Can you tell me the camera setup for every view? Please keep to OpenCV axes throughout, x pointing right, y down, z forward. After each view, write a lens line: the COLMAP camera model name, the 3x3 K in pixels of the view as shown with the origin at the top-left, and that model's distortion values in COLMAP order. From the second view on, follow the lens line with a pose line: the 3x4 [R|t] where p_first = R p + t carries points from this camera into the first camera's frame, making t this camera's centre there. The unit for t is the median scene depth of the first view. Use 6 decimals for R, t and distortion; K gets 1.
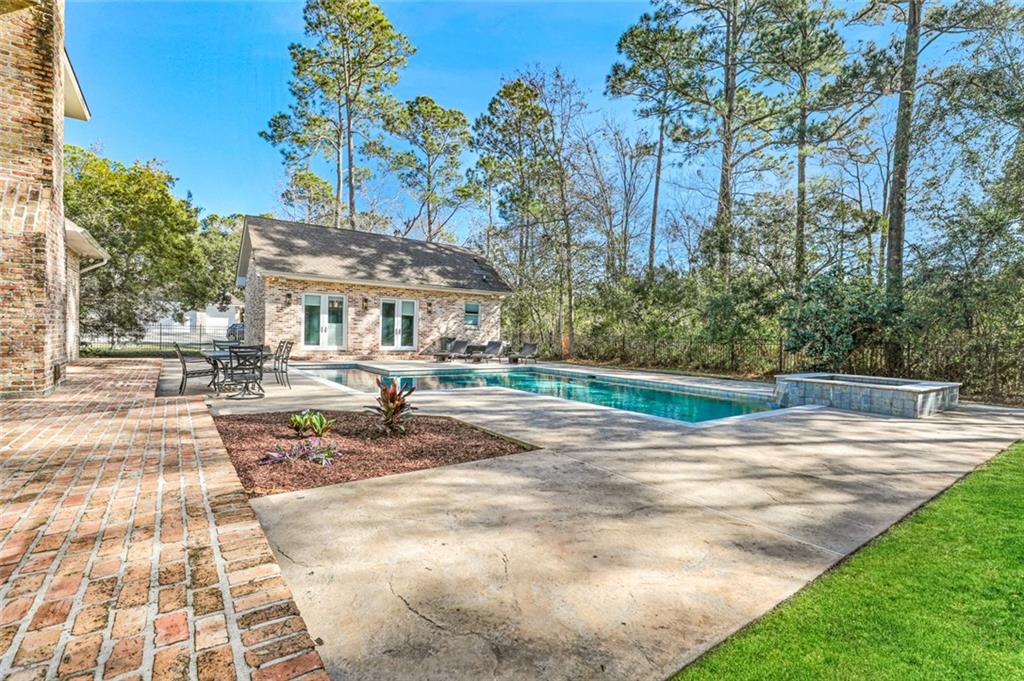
lens RADIAL K [[474.7, 0, 517.9], [0, 474.7, 338.5], [0, 0, 1]] dist [-0.014201, 0.000844]
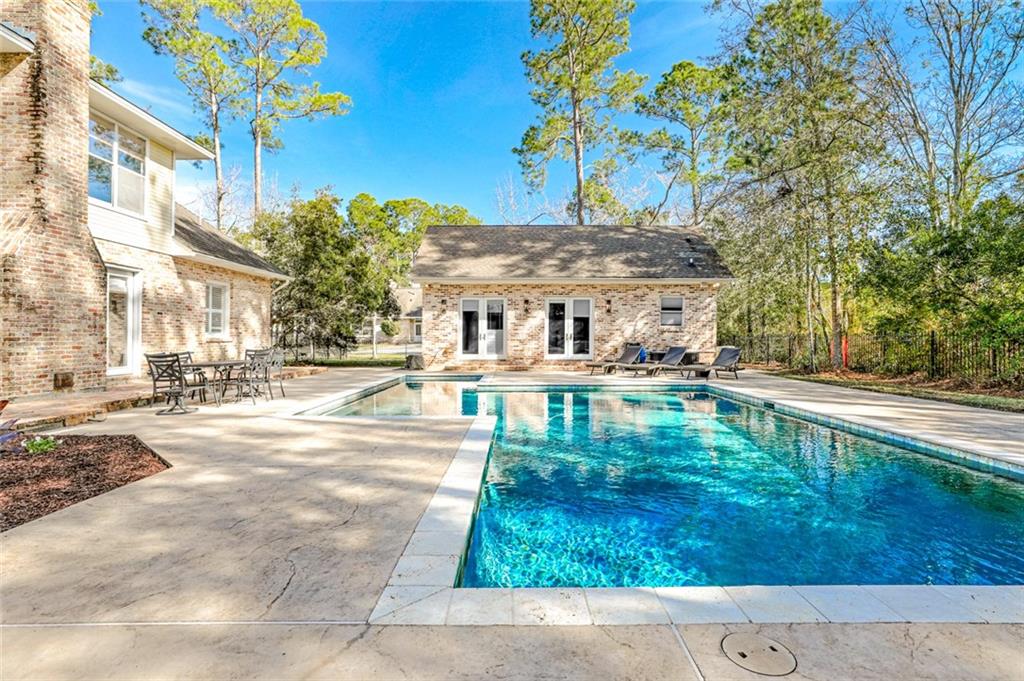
lens RADIAL K [[497.3, 0, 512.0], [0, 497.3, 340.5], [0, 0, 1]] dist [-0.021424, 0.000817]
pose [[0.799794, -0.023064, -0.599831, 0.197590], [0.015793, 0.999724, -0.017382, 0.005506], [0.600067, 0.004428, 0.799938, 0.255365]]
